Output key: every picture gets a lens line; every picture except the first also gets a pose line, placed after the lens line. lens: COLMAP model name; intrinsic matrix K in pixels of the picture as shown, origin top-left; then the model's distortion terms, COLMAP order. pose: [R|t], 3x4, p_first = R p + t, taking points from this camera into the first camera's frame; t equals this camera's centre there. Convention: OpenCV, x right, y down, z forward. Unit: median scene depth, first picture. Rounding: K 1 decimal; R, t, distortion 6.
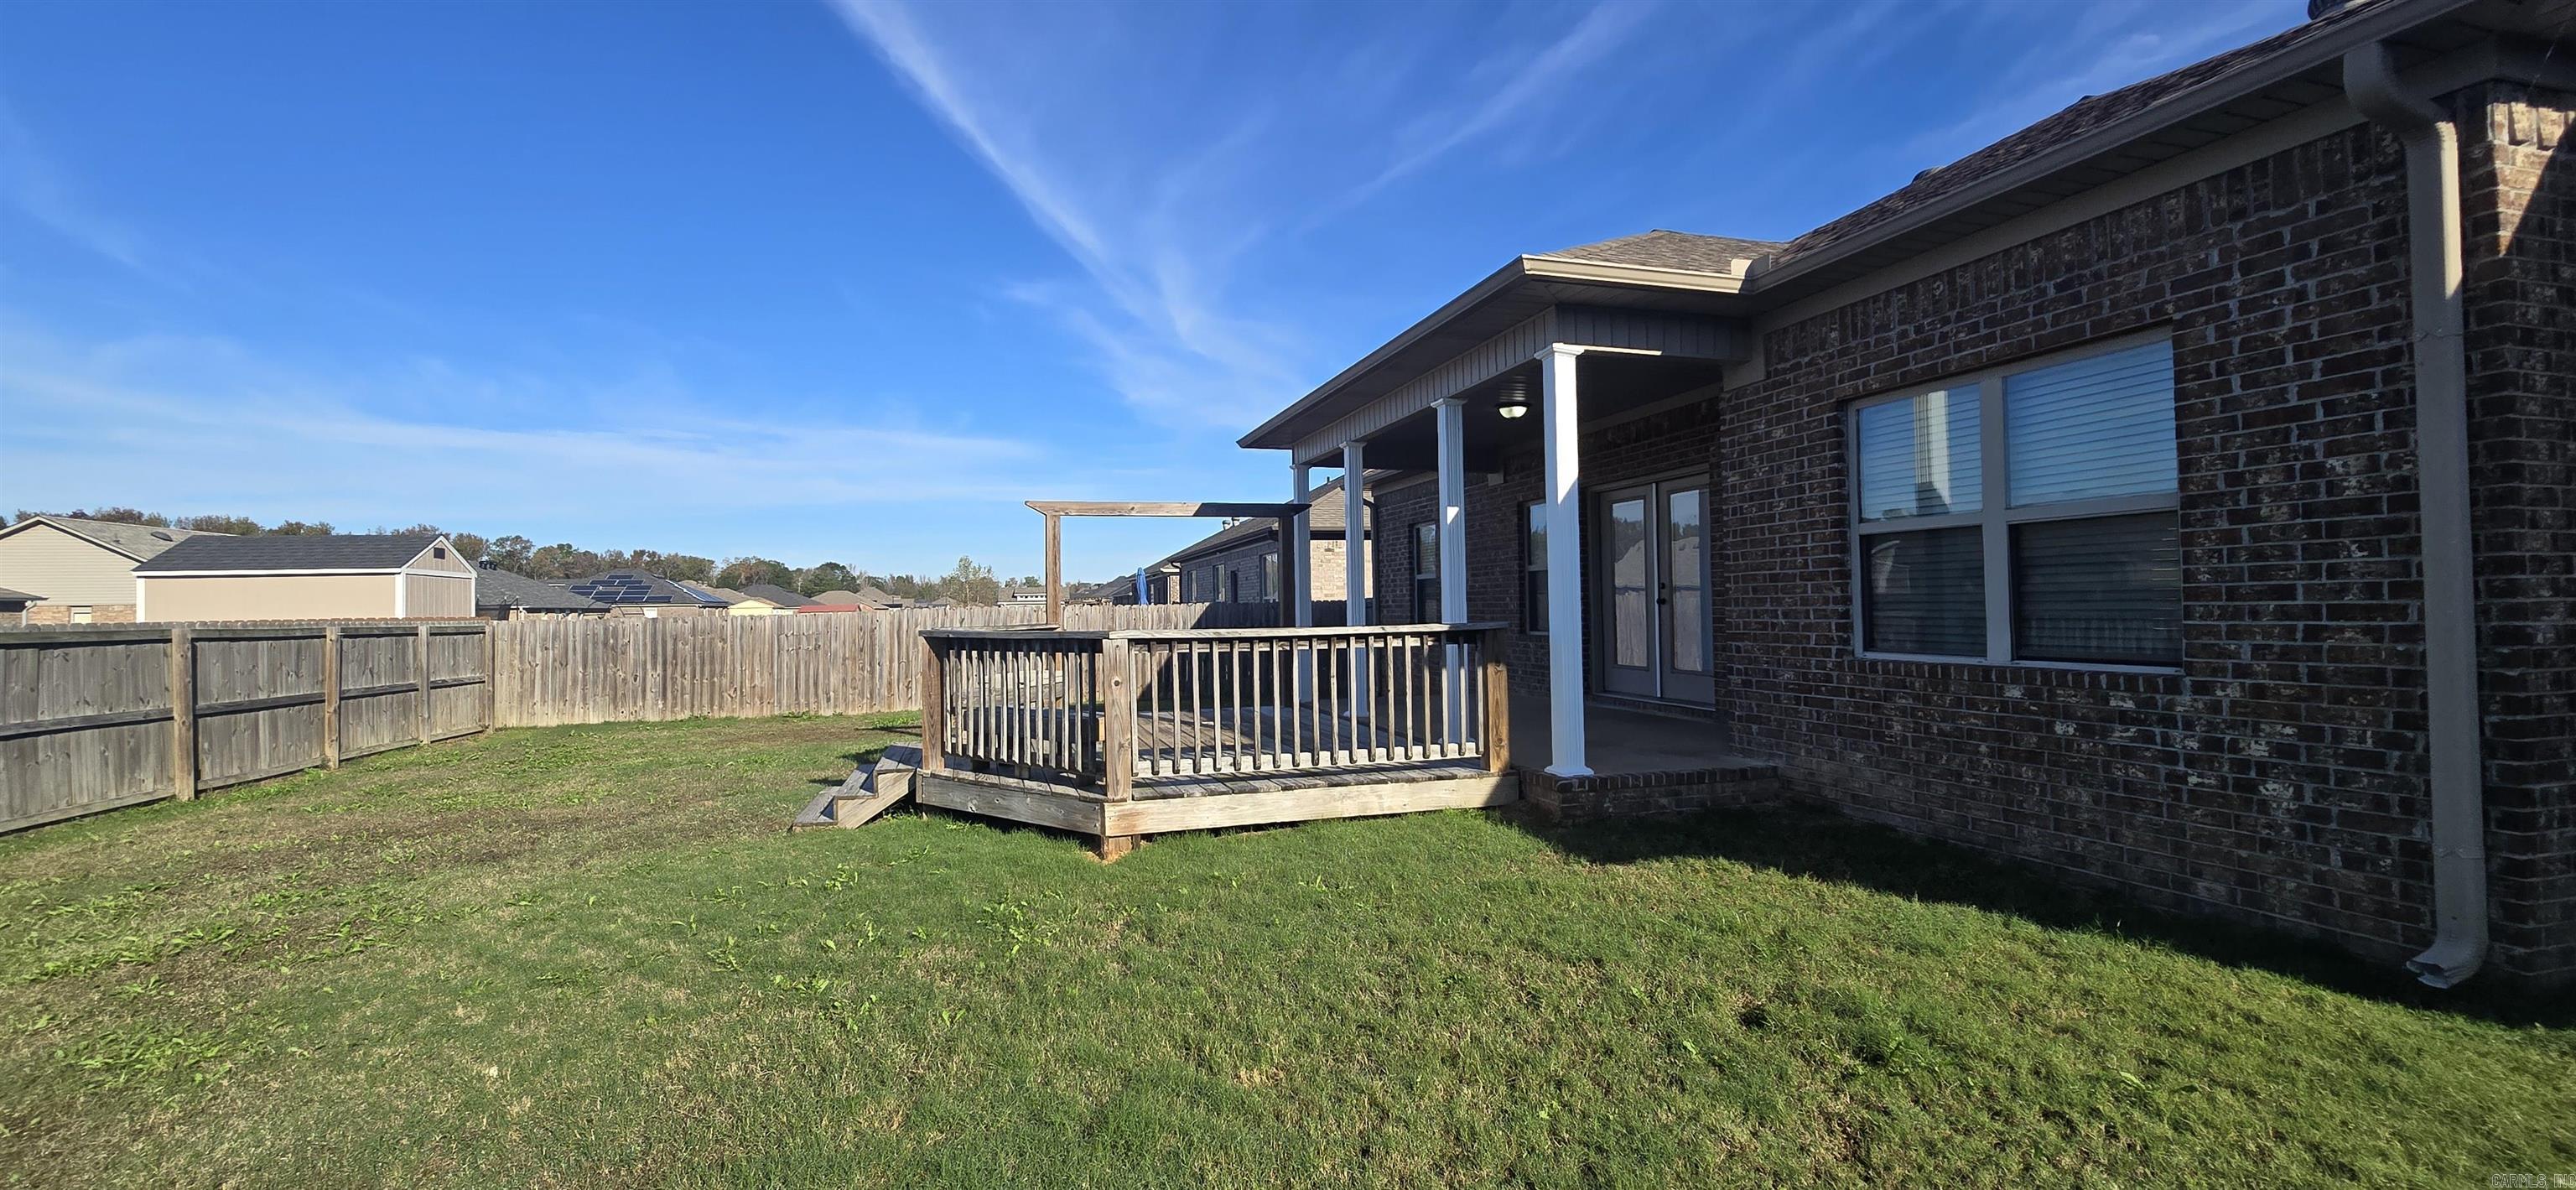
lens RADIAL K [[1050.0, 0, 1286.0], [0, 1050.0, 589.6], [0, 0, 1]] dist [-0.002179, 0.000325]
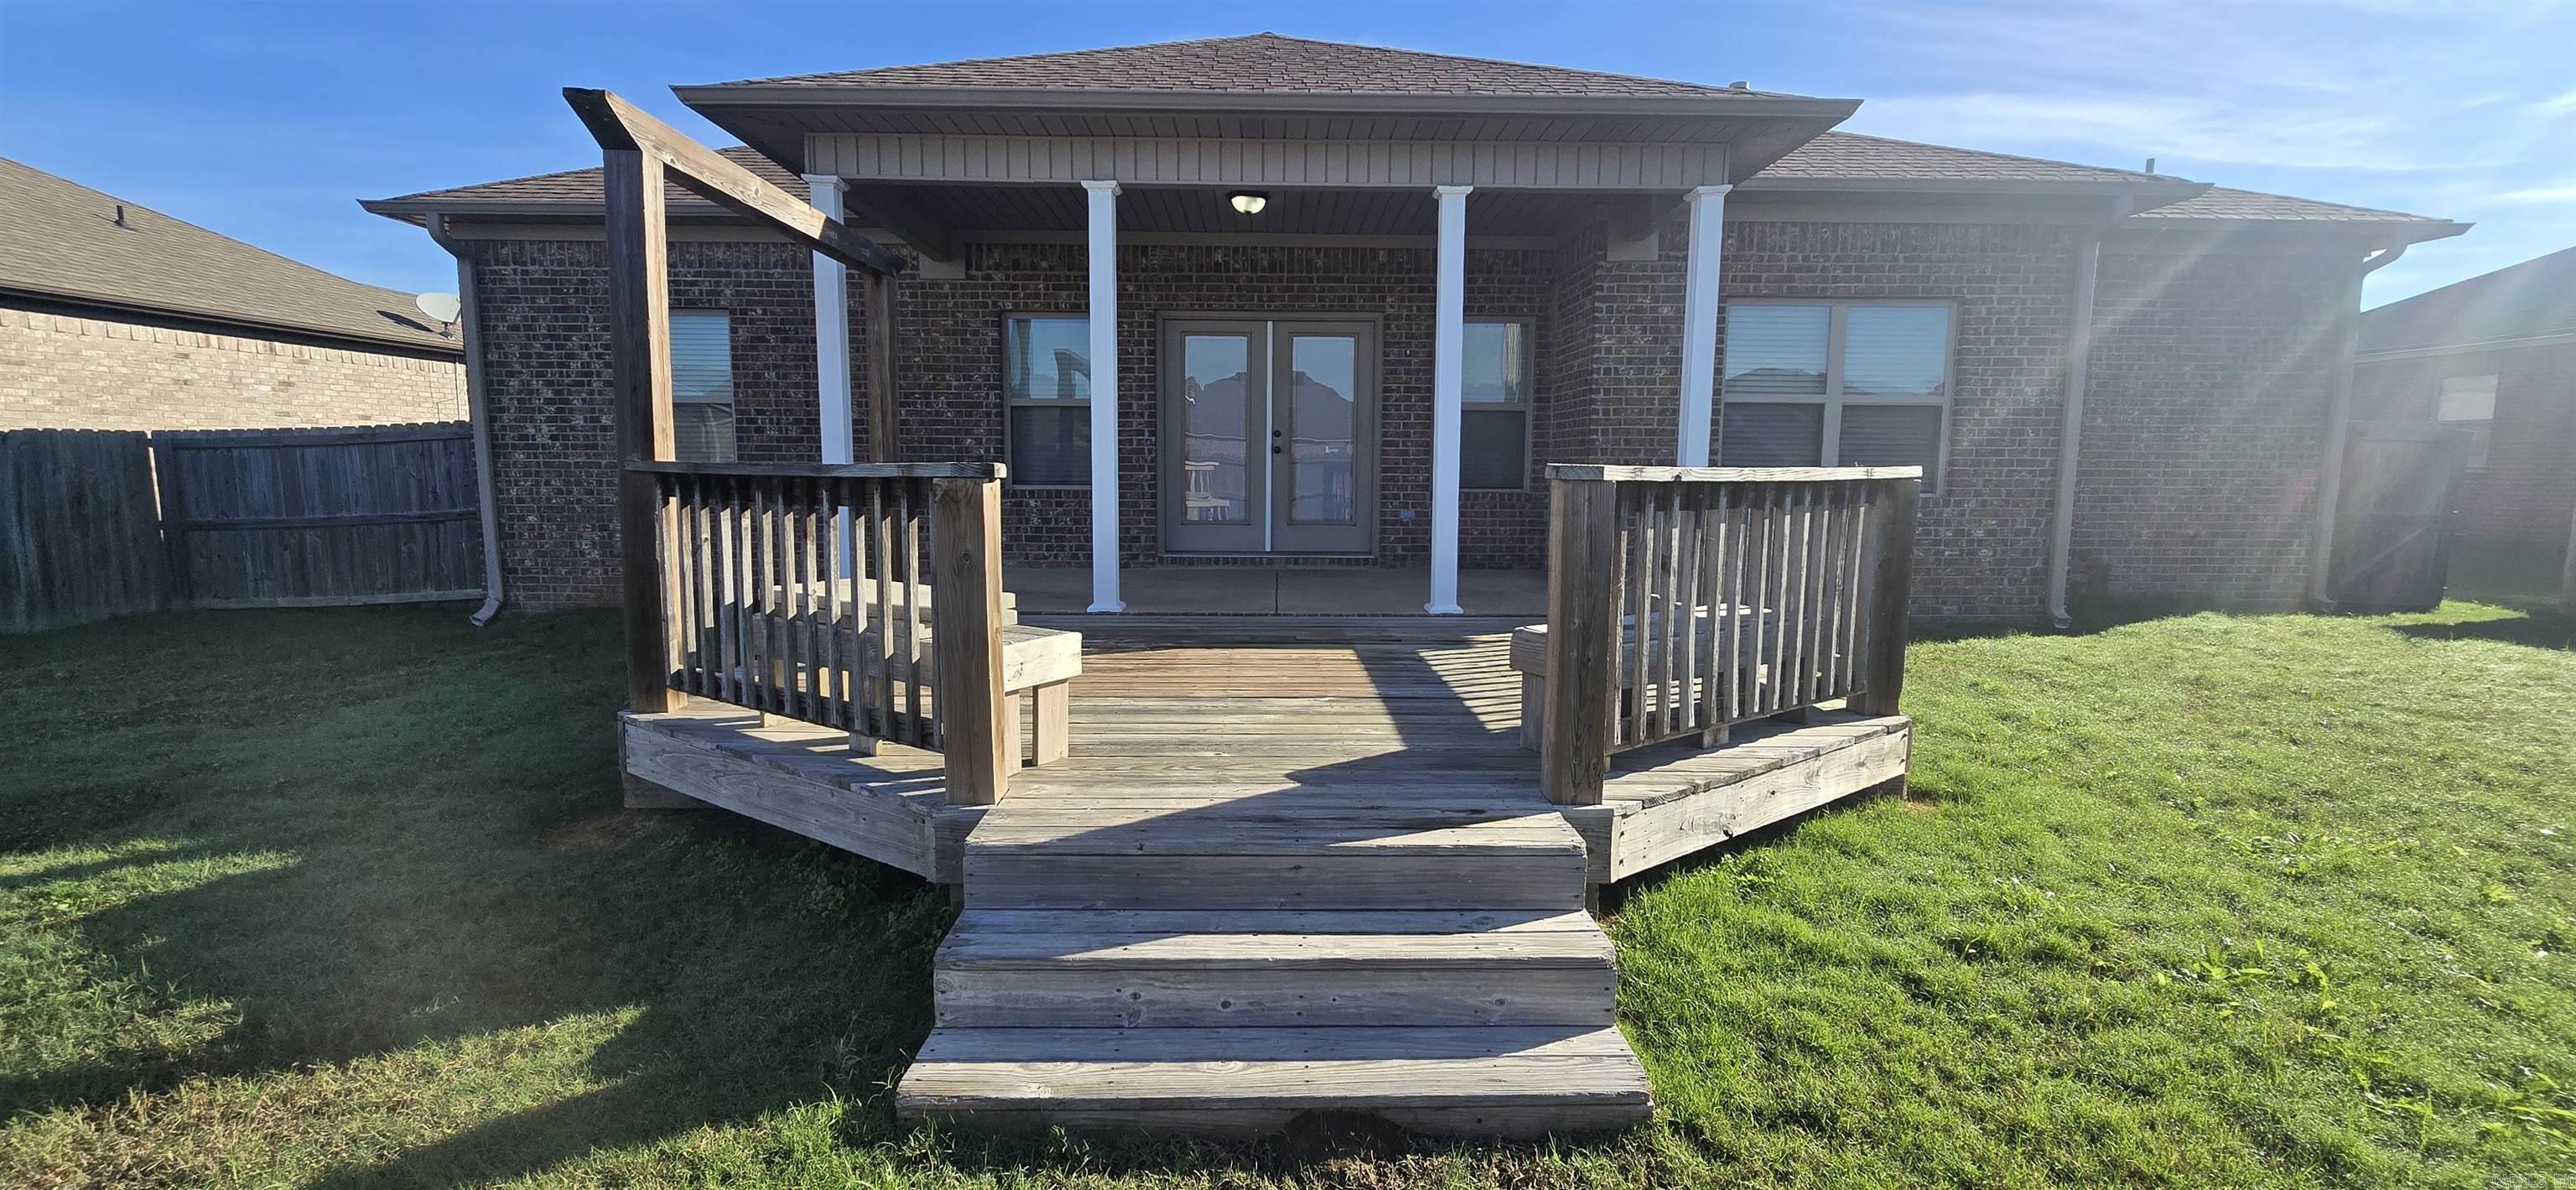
lens RADIAL K [[1050.0, 0, 1284.9], [0, 1050.0, 587.7], [0, 0, 1]] dist [-0.002179, 0.000325]
pose [[0.276450, -0.098400, 0.955977, -1.225155], [-0.026130, 0.993607, 0.109830, 0.067177], [-0.960673, -0.055342, 0.272112, 1.589813]]
